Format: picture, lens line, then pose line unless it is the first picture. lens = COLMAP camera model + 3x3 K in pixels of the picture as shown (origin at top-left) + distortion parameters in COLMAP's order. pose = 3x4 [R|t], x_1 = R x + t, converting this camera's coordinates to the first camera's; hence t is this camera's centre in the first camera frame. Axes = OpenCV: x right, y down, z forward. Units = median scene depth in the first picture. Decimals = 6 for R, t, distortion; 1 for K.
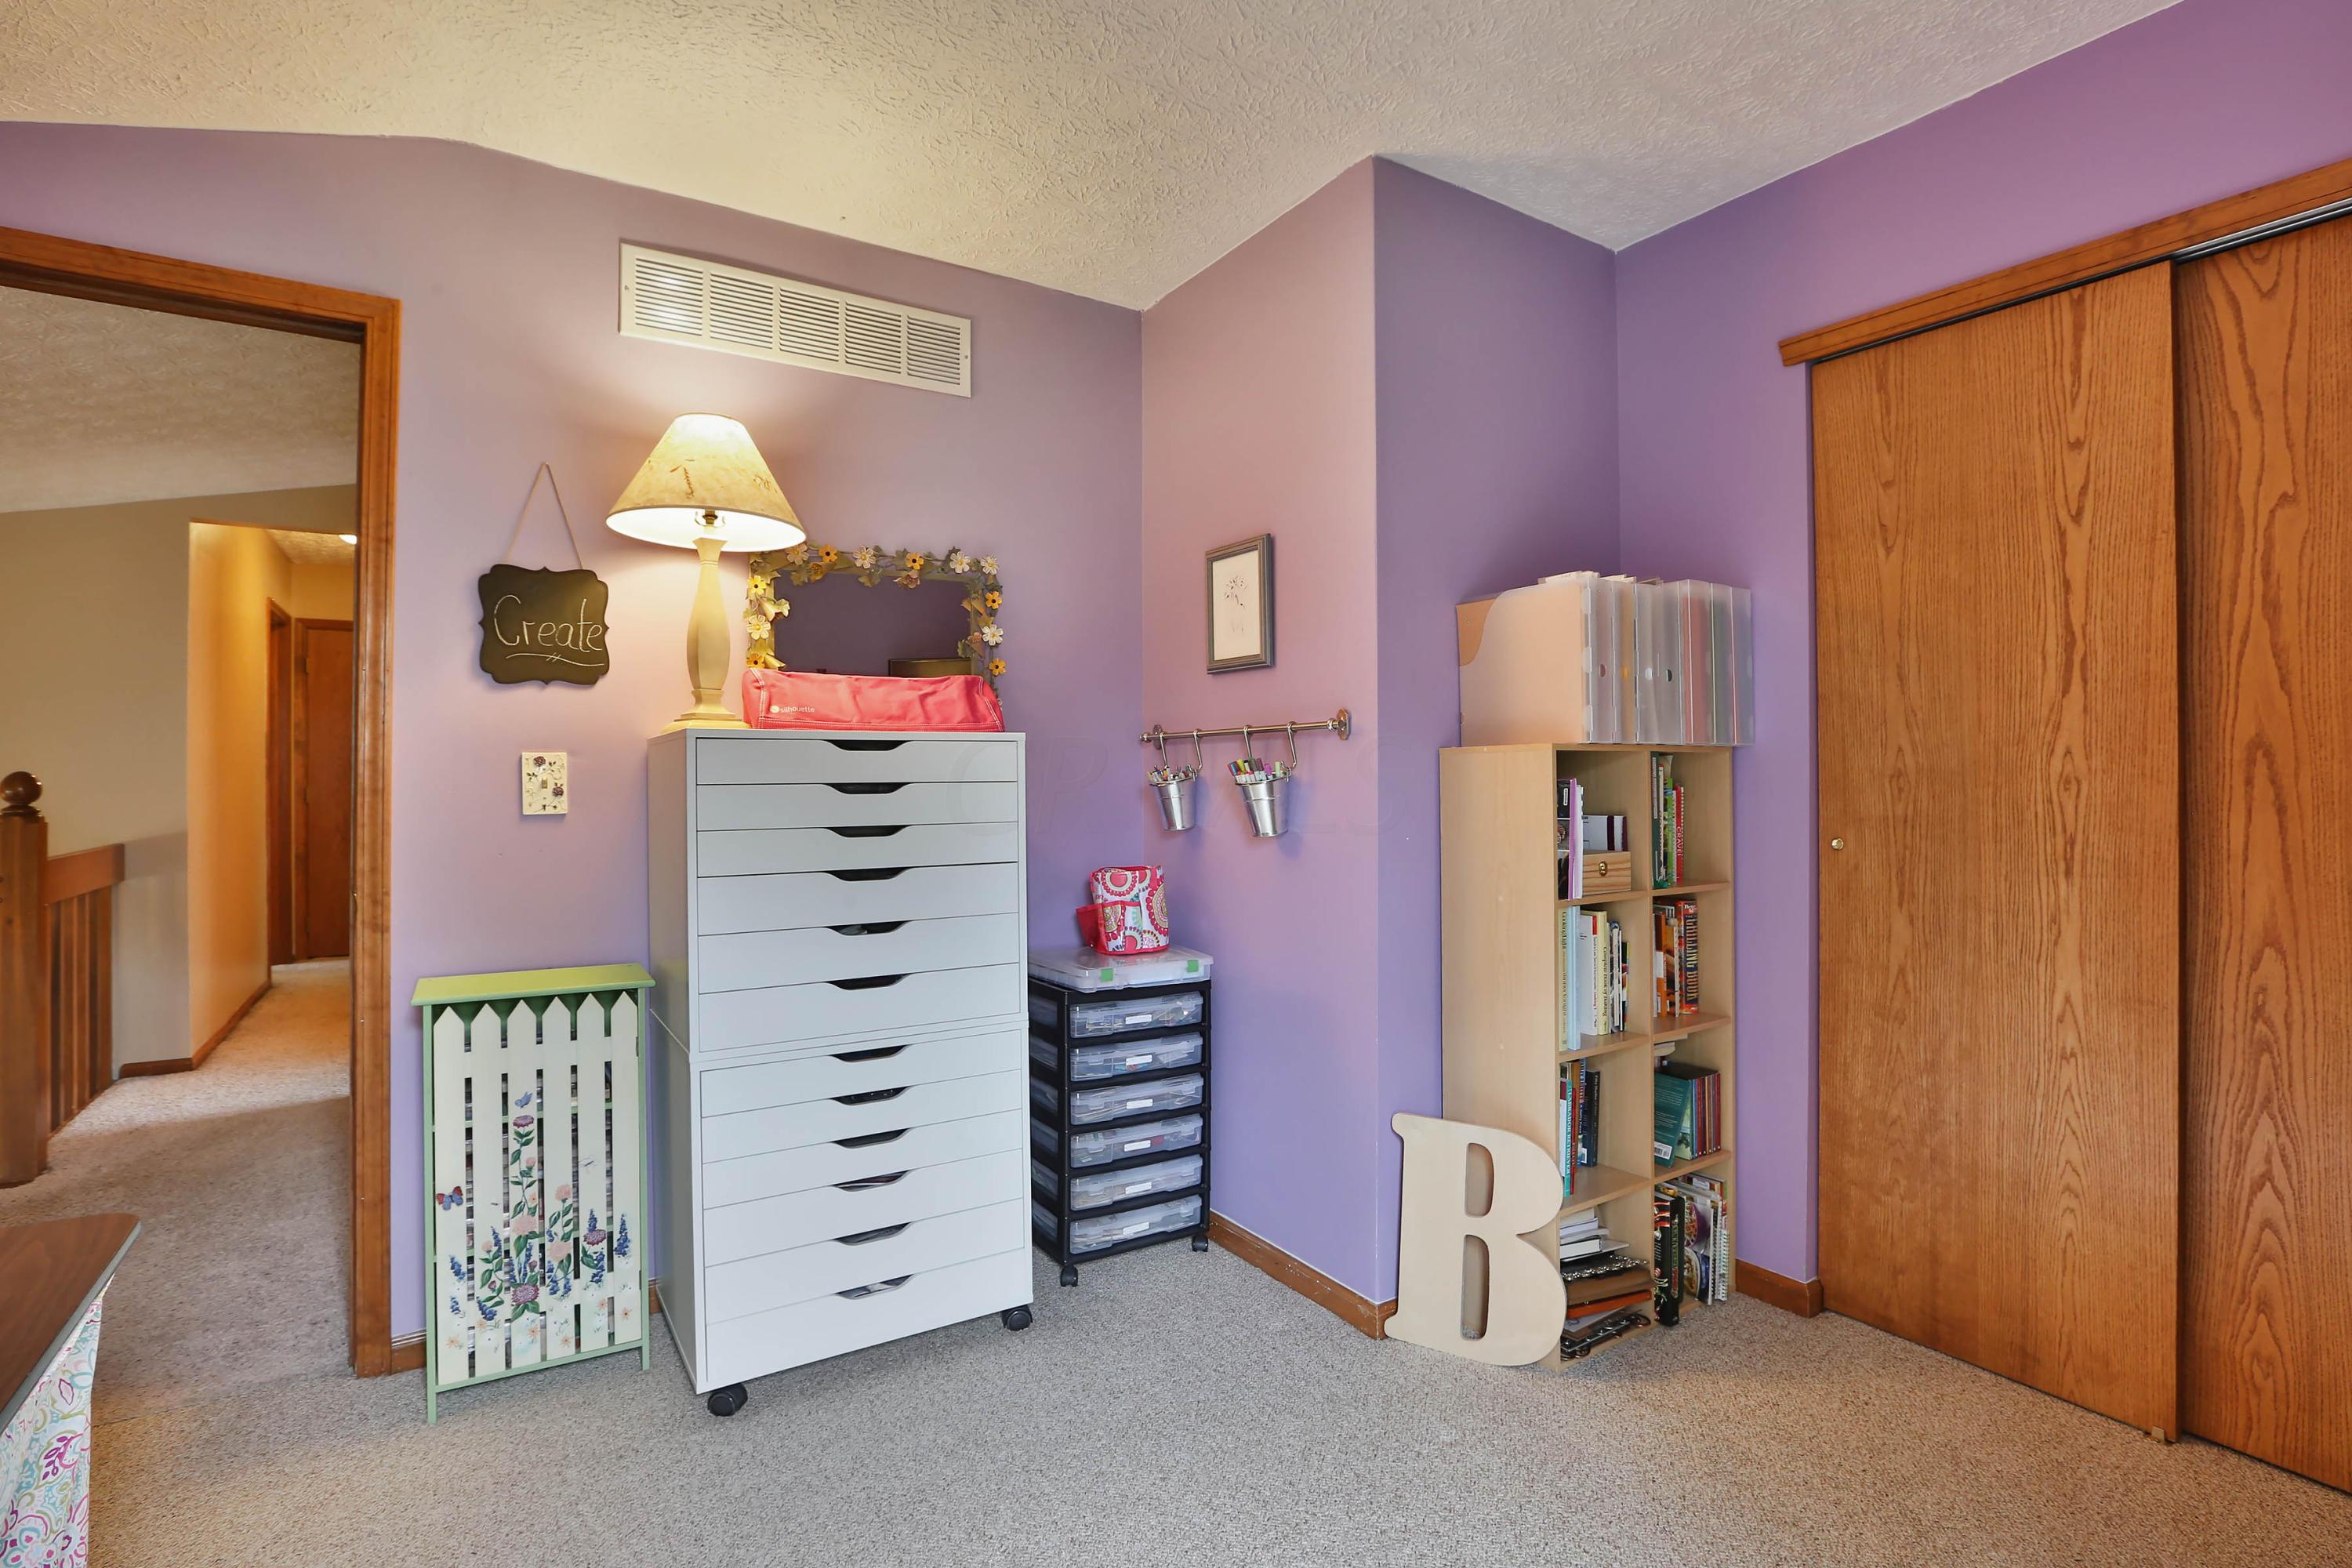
lens RADIAL K [[1121.7, 0, 1170.5], [0, 1121.7, 773.3], [0, 0, 1]] dist [-0.059069, 0.020915]
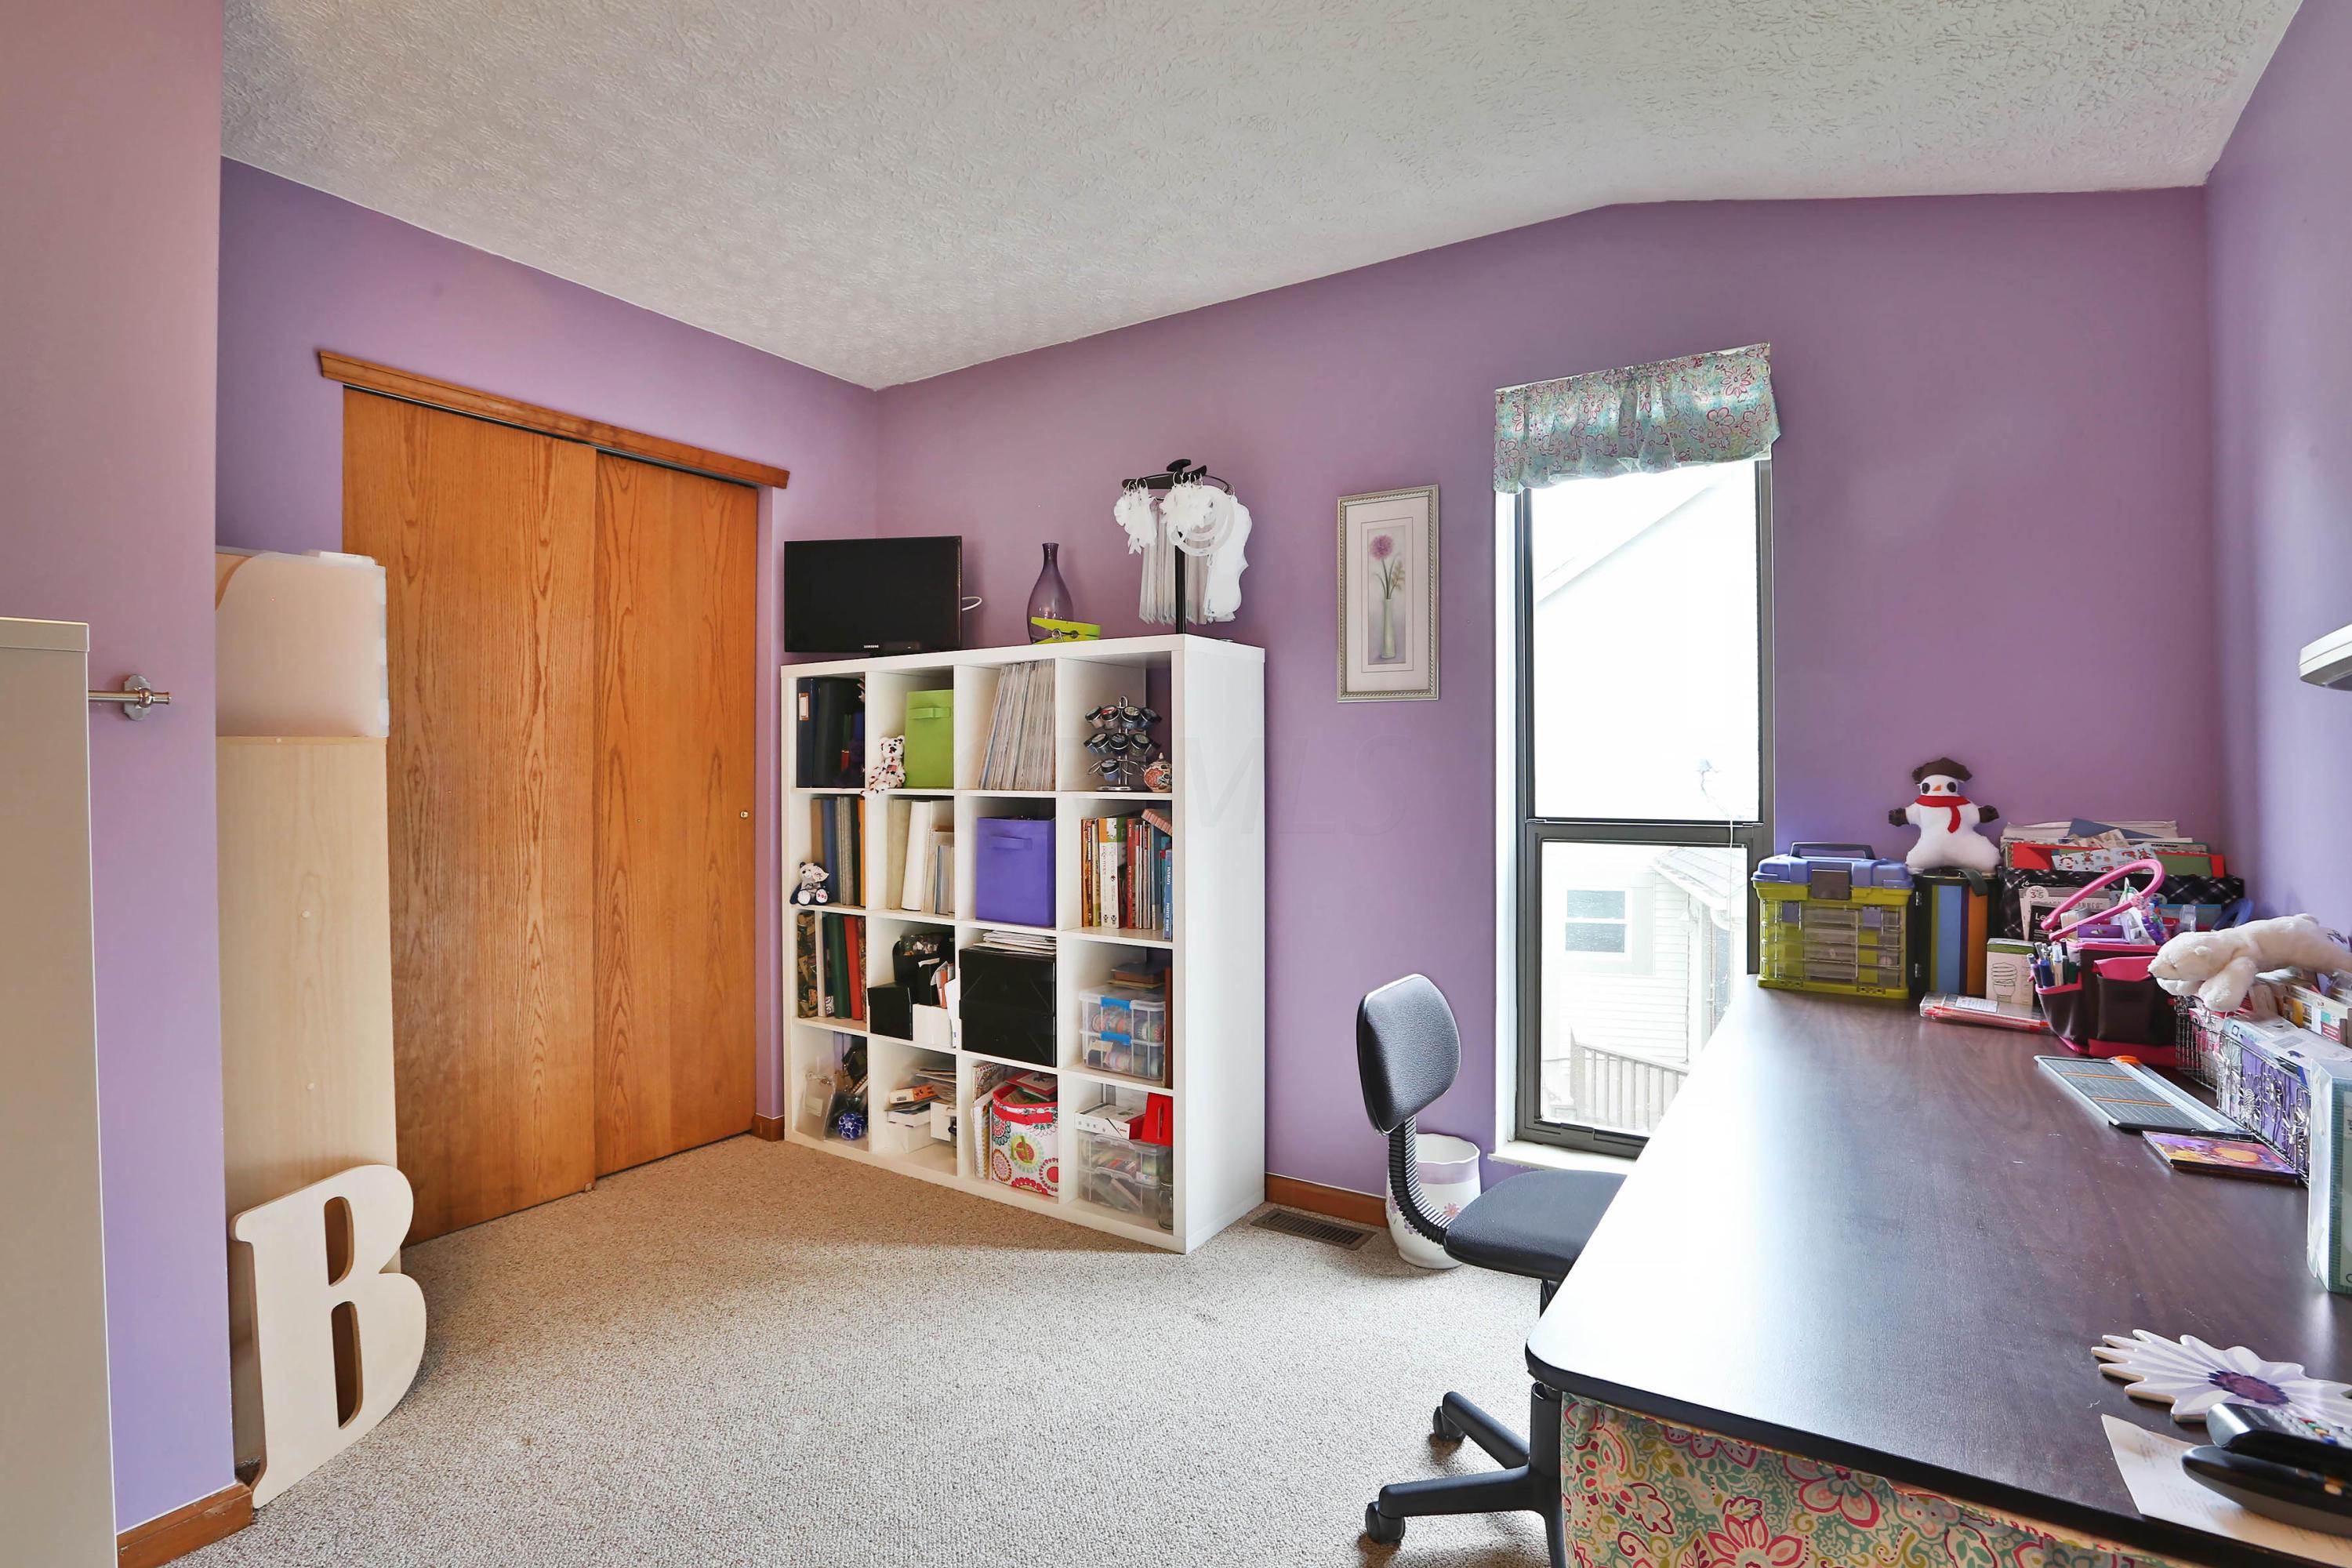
lens RADIAL K [[1121.7, 0, 1170.5], [0, 1121.7, 773.3], [0, 0, 1]] dist [-0.059069, 0.020915]
pose [[-0.420637, -0.005082, 0.907215, -0.825453], [0.001217, 0.999980, 0.006166, -0.001835], [-0.907228, 0.003698, -0.420623, 0.825324]]
